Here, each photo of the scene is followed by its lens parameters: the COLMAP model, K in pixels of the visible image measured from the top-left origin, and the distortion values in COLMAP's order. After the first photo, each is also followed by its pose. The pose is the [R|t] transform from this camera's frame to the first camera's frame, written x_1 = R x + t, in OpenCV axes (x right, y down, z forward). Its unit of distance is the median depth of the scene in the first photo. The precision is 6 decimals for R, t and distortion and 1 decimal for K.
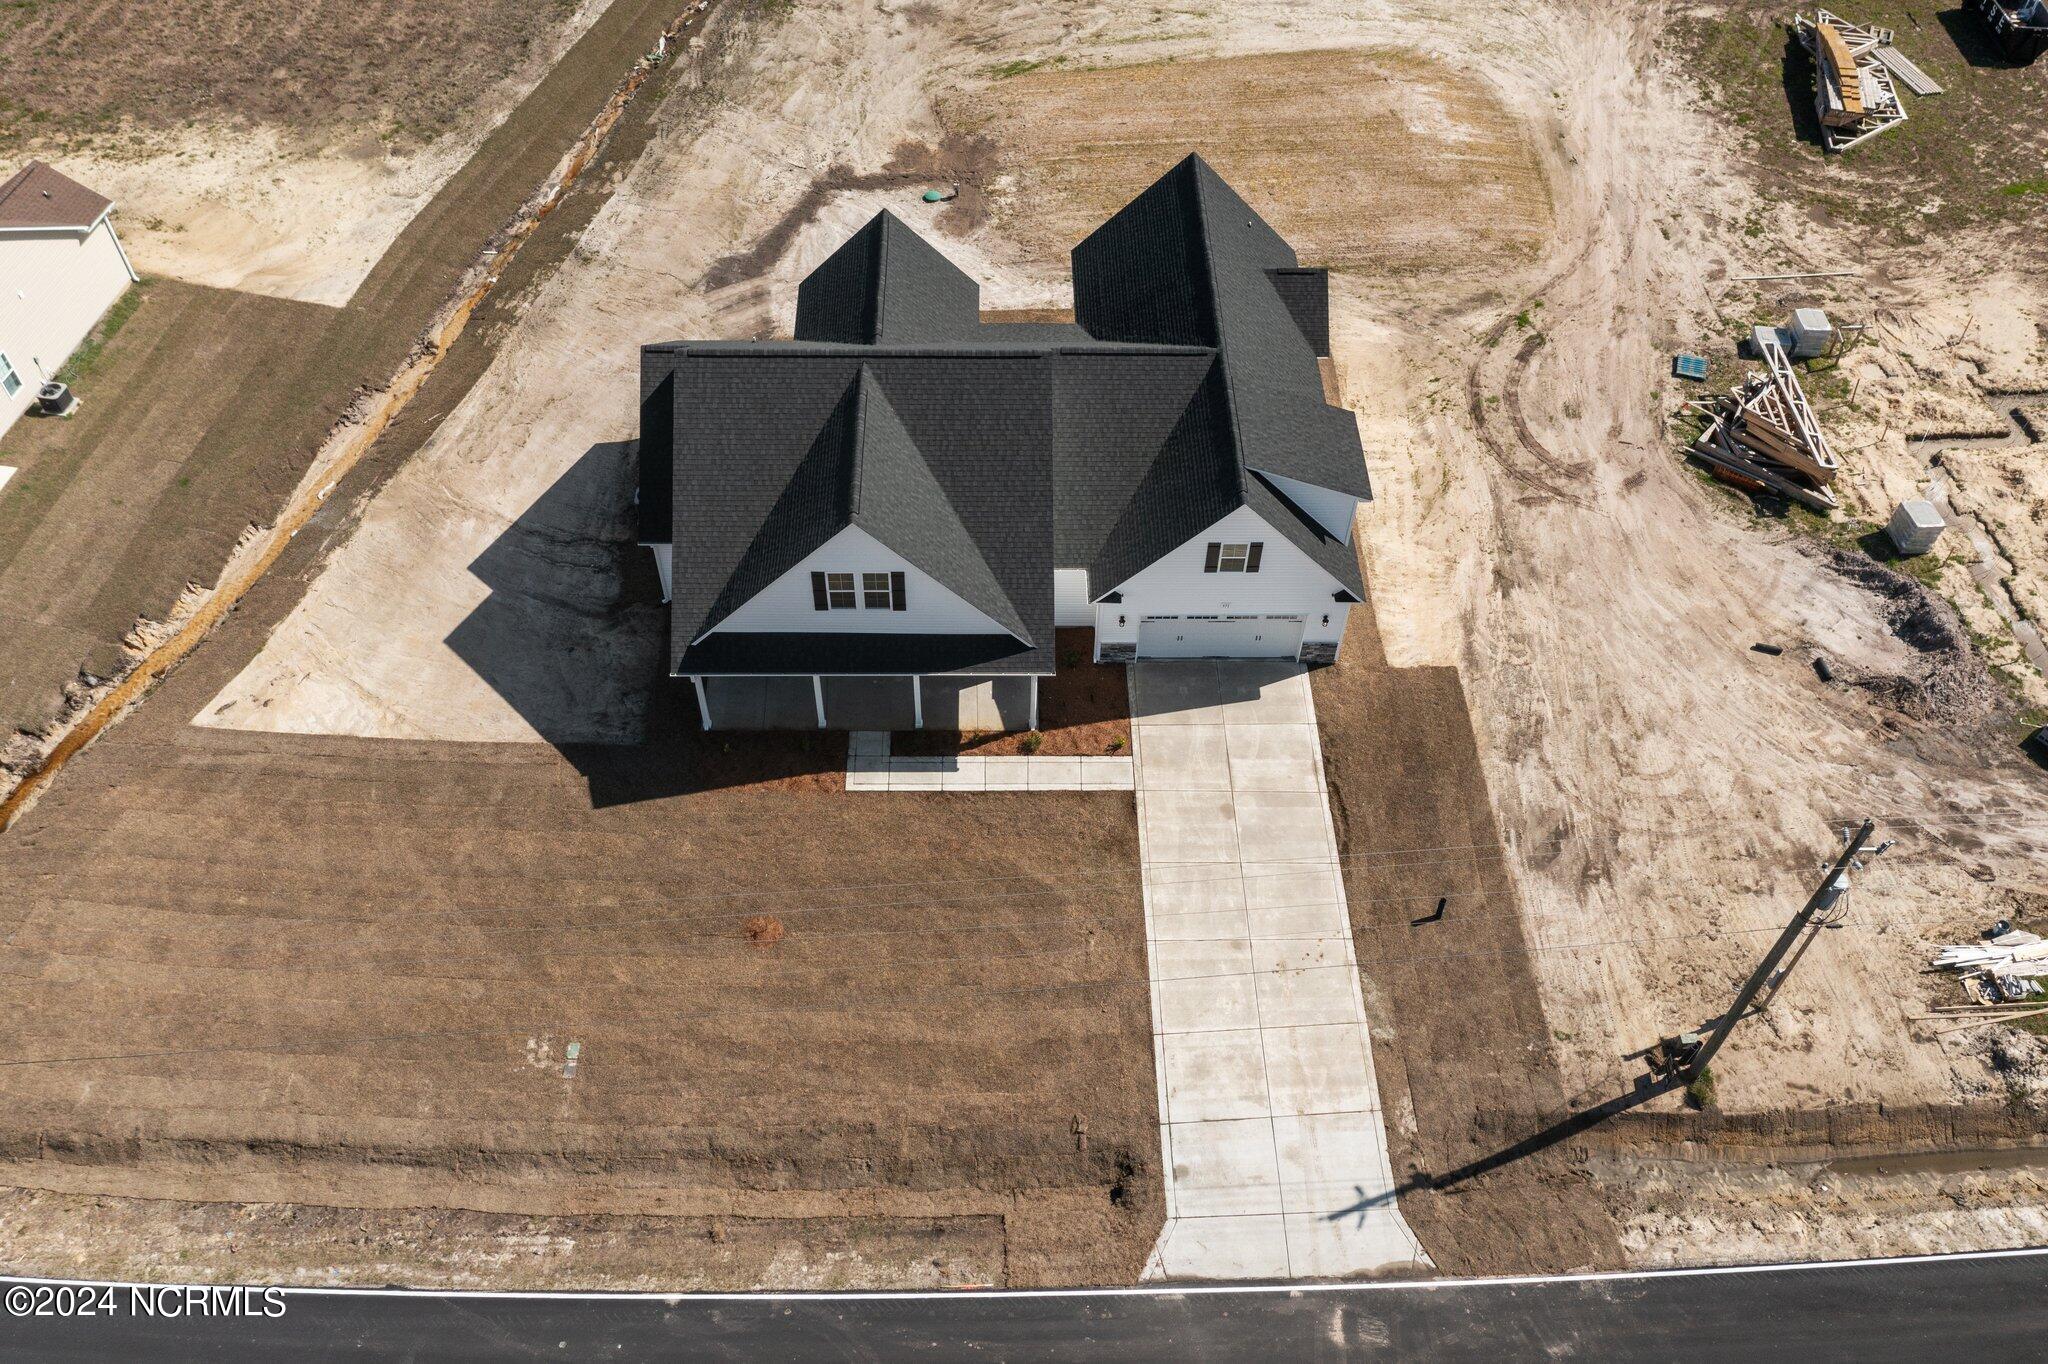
lens RADIAL K [[1619.9, 0, 1019.4], [0, 1619.9, 695.1], [0, 0, 1]] dist [-0.007645, 0.019889]
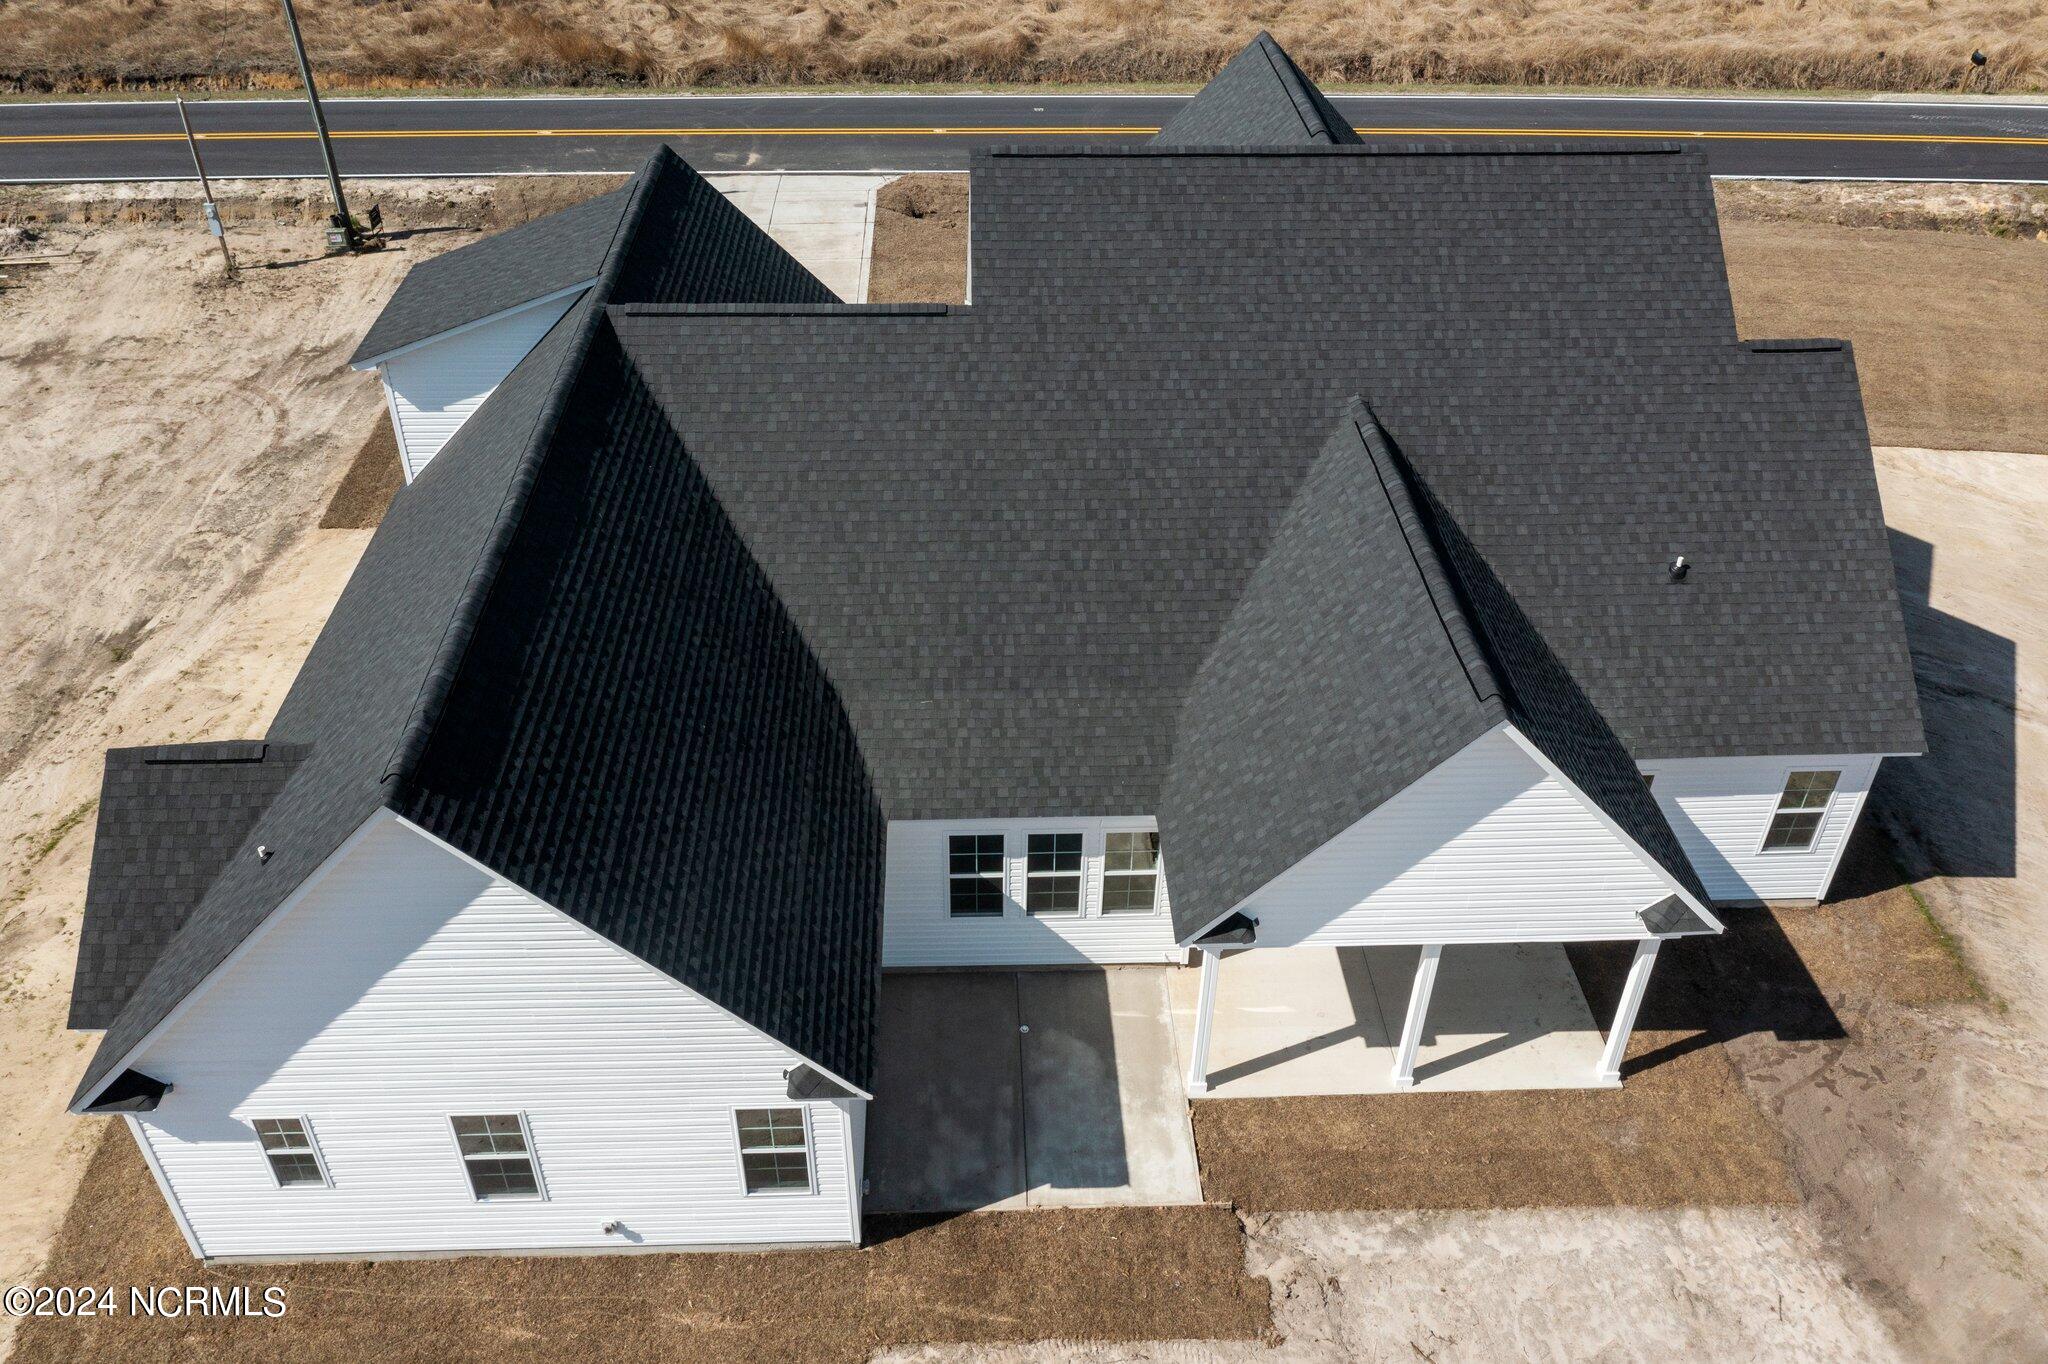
lens RADIAL K [[1614.3, 0, 1024.8], [0, 1614.3, 677.1], [0, 0, 1]] dist [-0.005028, -0.004557]
pose [[-0.999335, -0.003954, -0.036237, 0.020319], [-0.036383, 0.047046, 0.998230, -0.695980], [-0.002242, 0.998885, -0.047158, 1.169347]]
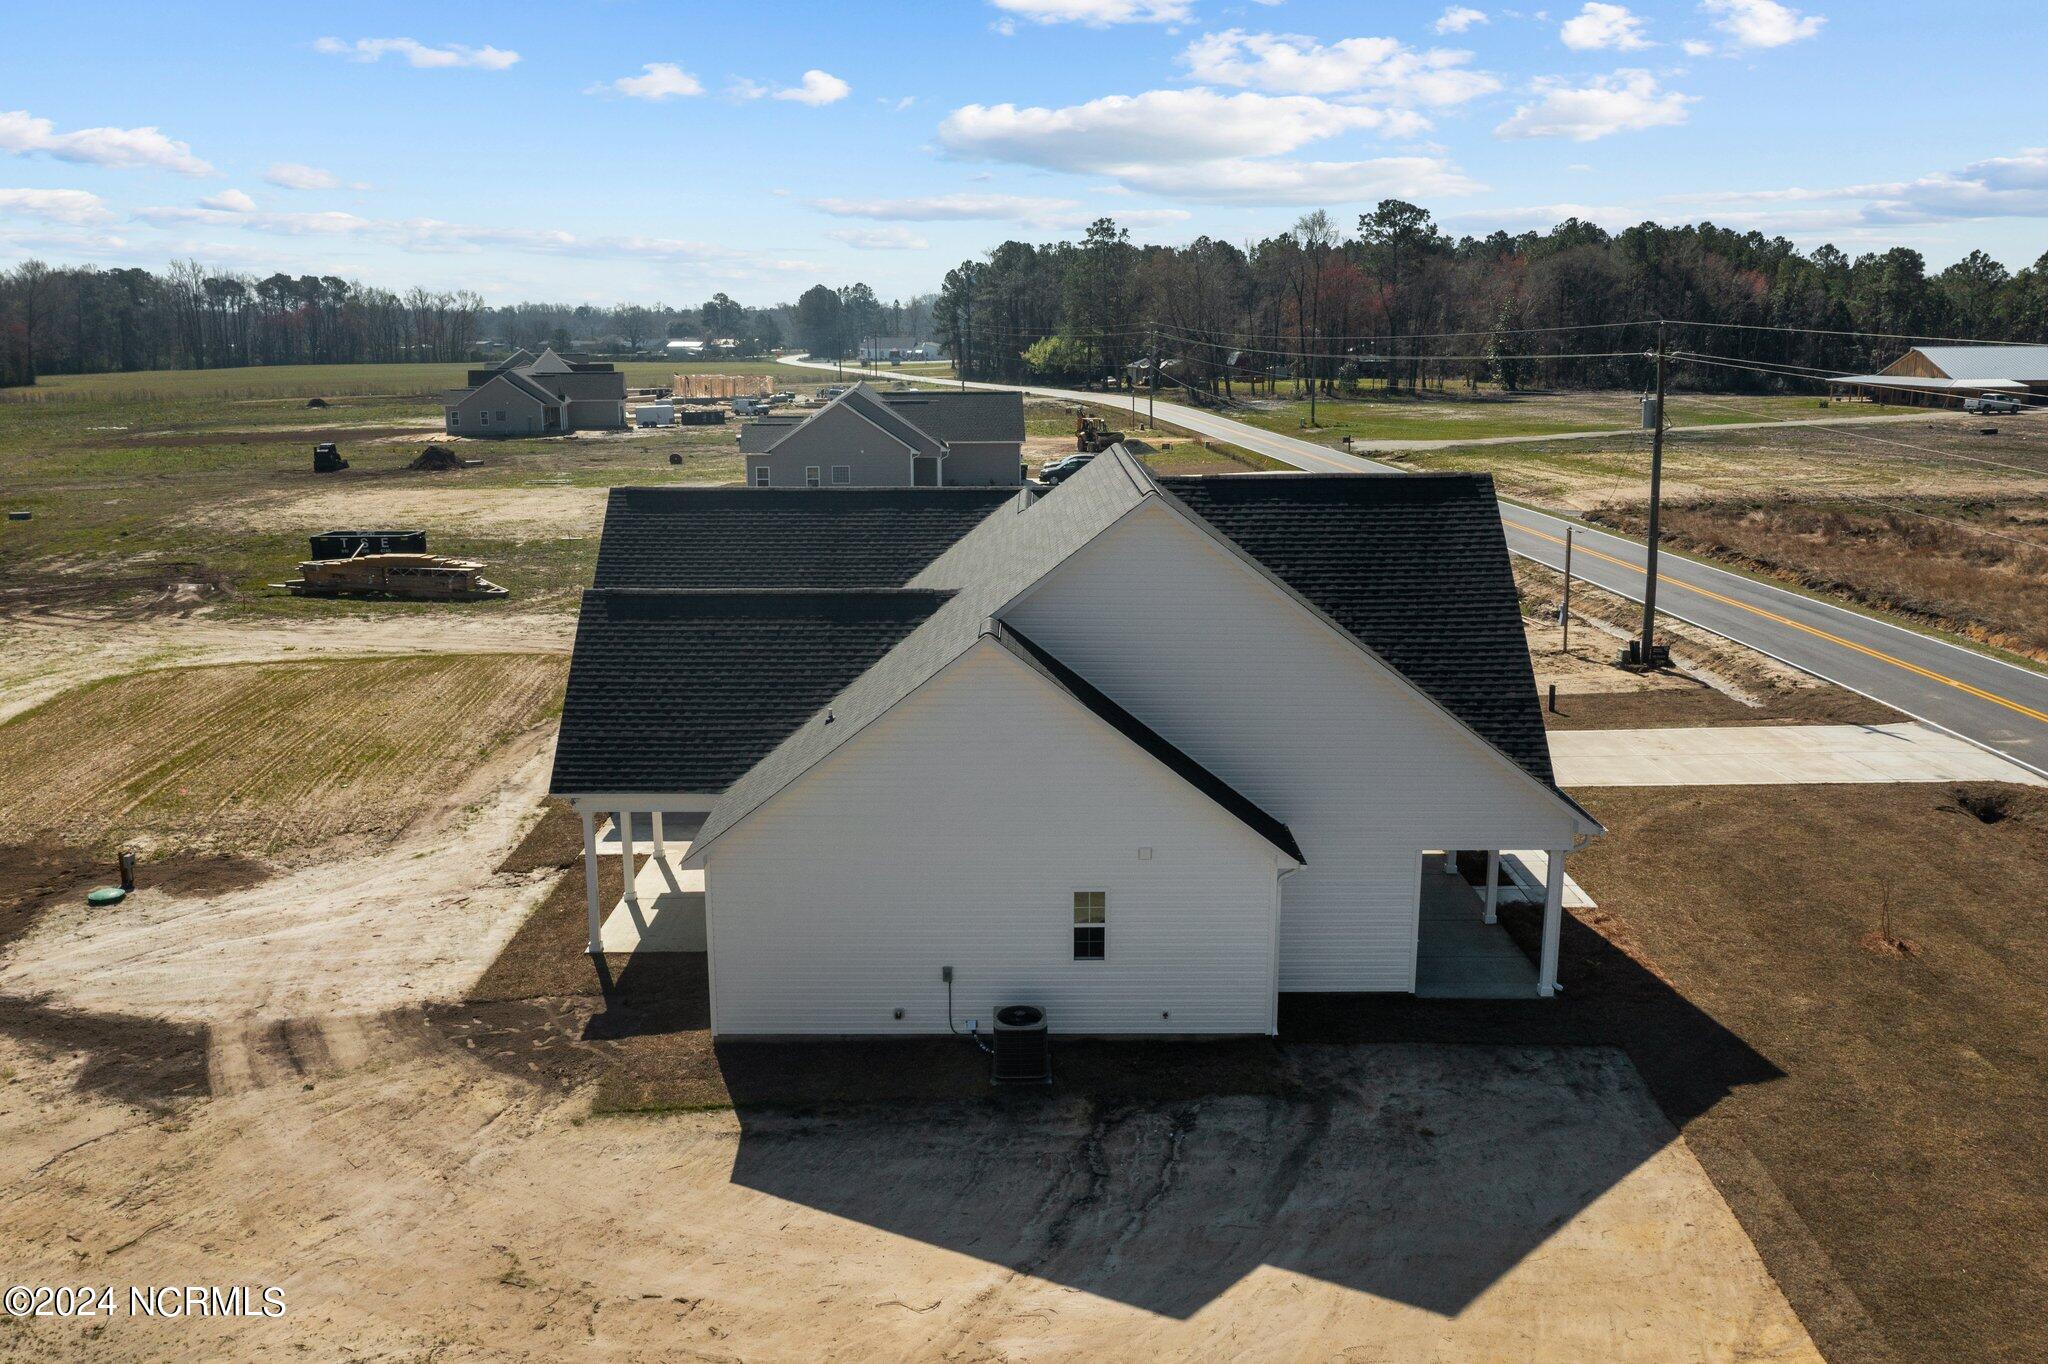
lens RADIAL K [[1630.9, 0, 1029.6], [0, 1630.9, 682.1], [0, 0, 1]] dist [-0.004452, 0.009503]
pose [[0.010781, -0.232087, 0.972635, -0.751437], [0.775013, 0.616574, 0.138534, -0.278222], [-0.631853, 0.752312, 0.186518, 0.951220]]
